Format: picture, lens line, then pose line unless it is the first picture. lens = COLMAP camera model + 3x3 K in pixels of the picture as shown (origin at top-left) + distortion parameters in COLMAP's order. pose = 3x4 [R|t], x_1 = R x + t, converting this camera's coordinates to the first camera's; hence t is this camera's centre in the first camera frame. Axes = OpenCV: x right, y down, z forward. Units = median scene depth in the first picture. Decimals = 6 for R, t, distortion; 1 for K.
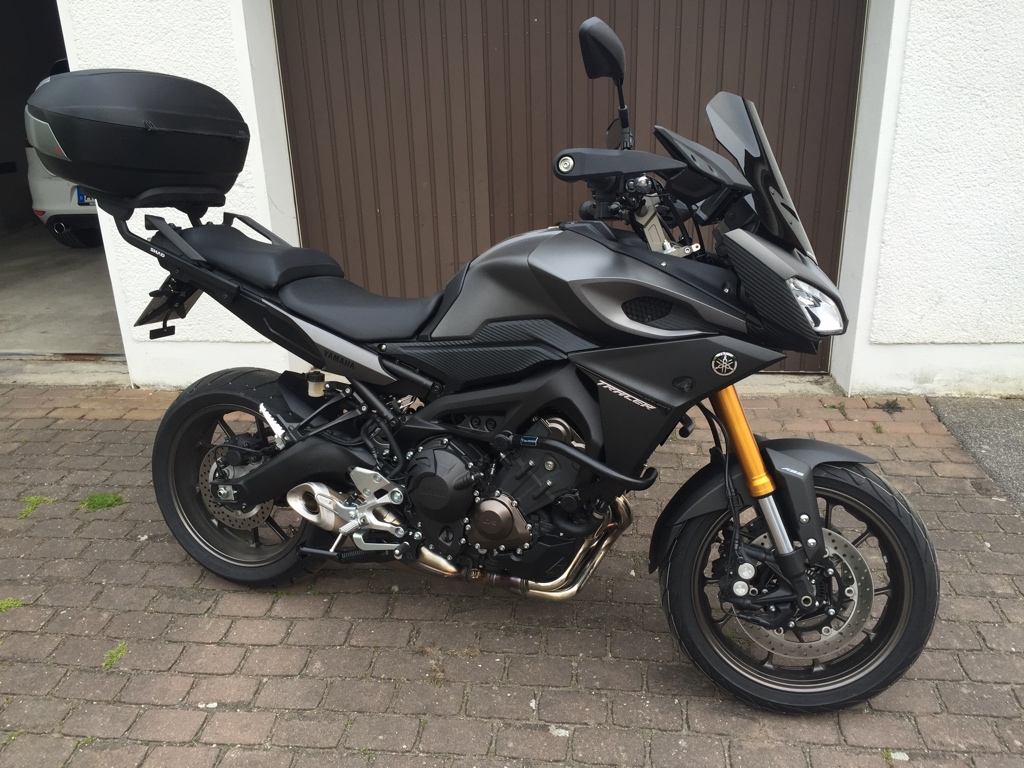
lens RADIAL K [[879.9, 0, 512.9], [0, 879.9, 383.7], [0, 0, 1]] dist [0.010645, -0.001217]
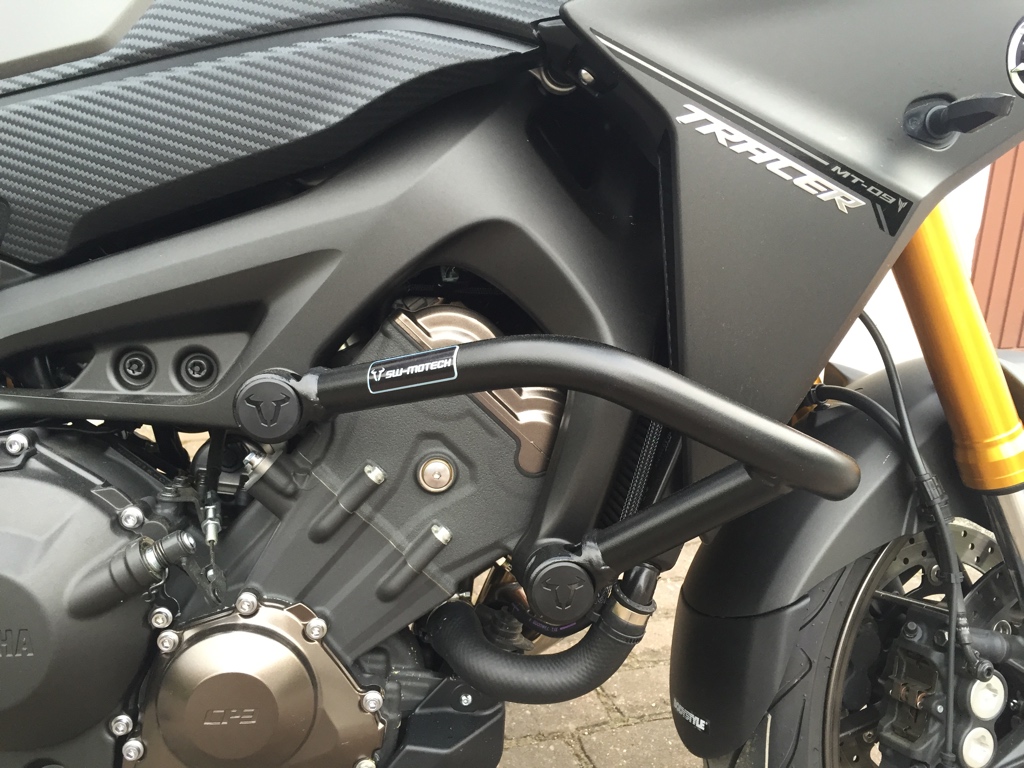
lens RADIAL K [[879.9, 0, 511.2], [0, 879.9, 386.4], [0, 0, 1]] dist [0.010645, -0.001217]
pose [[0.878720, -0.055551, 0.474094, -0.073174], [0.101919, 0.992136, -0.072653, 0.085827], [-0.466329, 0.112161, 0.877472, 0.712622]]
